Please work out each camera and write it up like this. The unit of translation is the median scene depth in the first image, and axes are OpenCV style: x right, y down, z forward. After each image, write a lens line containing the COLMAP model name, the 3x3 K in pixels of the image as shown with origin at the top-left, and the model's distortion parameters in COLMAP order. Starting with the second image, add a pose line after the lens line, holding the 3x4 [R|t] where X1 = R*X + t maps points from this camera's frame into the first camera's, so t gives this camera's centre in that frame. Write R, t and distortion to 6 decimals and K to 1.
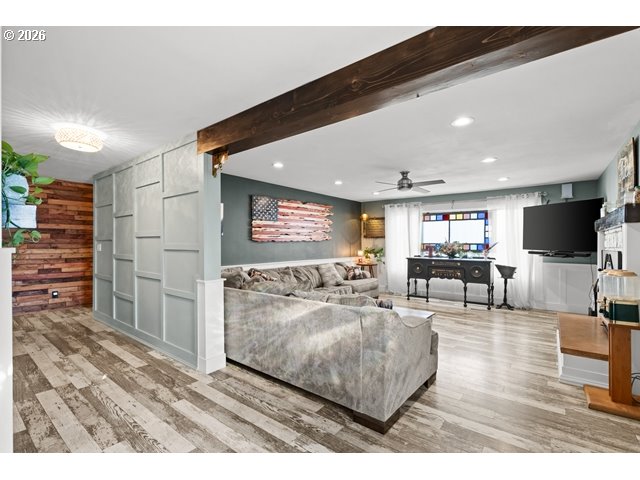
lens RADIAL K [[297.6, 0, 320.0], [0, 297.6, 240.0], [0, 0, 1]] dist [0.003201, 0.000289]
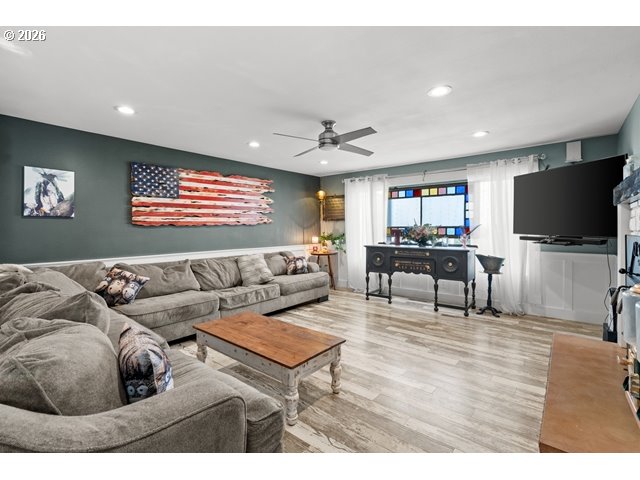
lens RADIAL K [[301.4, 0, 319.5], [0, 301.4, 227.9], [0, 0, 1]] dist [-0.002333, 0.000067]
pose [[0.999529, -0.007774, -0.029696, 0.220290], [0.008059, 0.999923, 0.009484, 0.006175], [0.029620, -0.009719, 0.999514, 0.239214]]
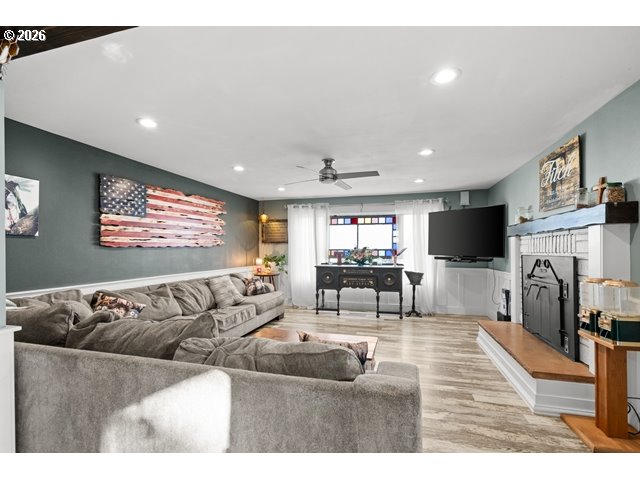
lens RADIAL K [[299.5, 0, 317.4], [0, 299.5, 246.9], [0, 0, 1]] dist [-0.001104, 0.000319]
pose [[0.928195, -0.000690, 0.372094, -0.032229], [0.000367, 0.999999, 0.000939, 0.003575], [-0.372094, -0.000735, 0.928195, 0.206520]]
